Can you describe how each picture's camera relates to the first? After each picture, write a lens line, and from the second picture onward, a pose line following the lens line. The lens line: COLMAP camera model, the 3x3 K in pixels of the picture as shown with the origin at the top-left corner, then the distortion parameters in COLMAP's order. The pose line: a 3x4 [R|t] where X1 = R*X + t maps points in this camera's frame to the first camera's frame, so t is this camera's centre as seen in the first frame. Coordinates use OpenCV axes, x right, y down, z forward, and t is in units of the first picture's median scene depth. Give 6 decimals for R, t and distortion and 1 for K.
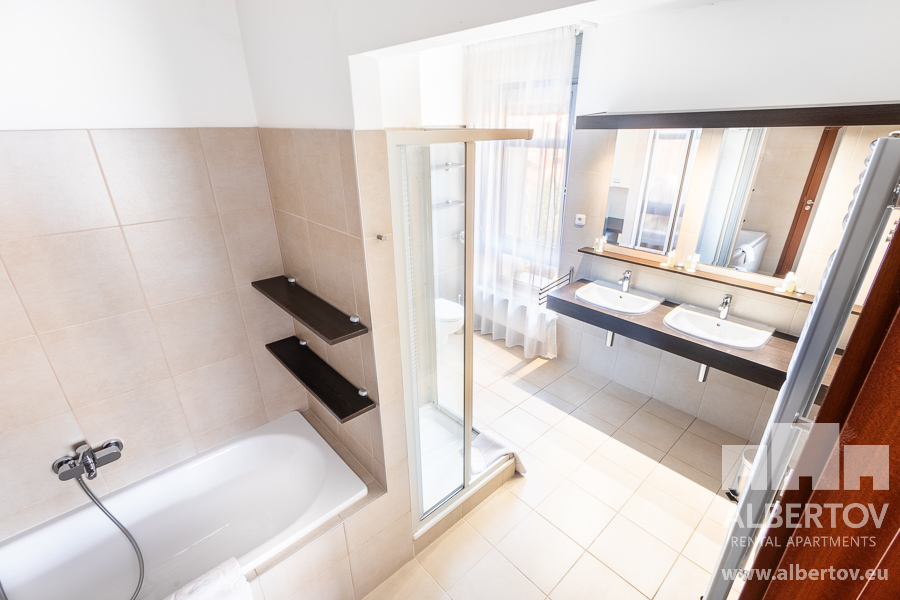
lens RADIAL K [[413.5, 0, 451.3], [0, 413.5, 300.8], [0, 0, 1]] dist [0.001573, 0.000871]
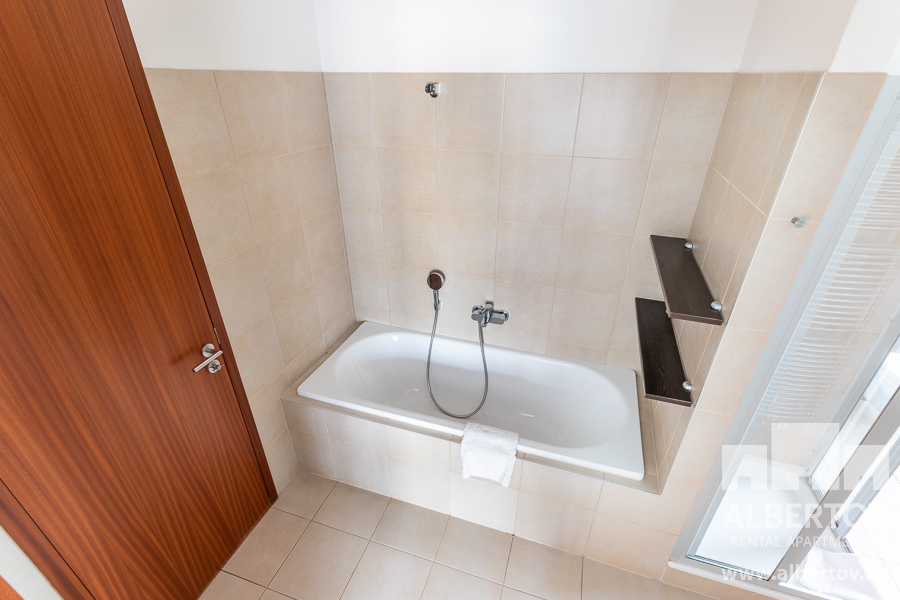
lens RADIAL K [[413.5, 0, 451.1], [0, 413.5, 301.7], [0, 0, 1]] dist [0.001573, 0.000871]
pose [[0.489693, 0.424987, -0.761306, 0.130439], [-0.351093, 0.895358, 0.273986, -0.004518], [0.798082, 0.133120, 0.587660, 0.047441]]
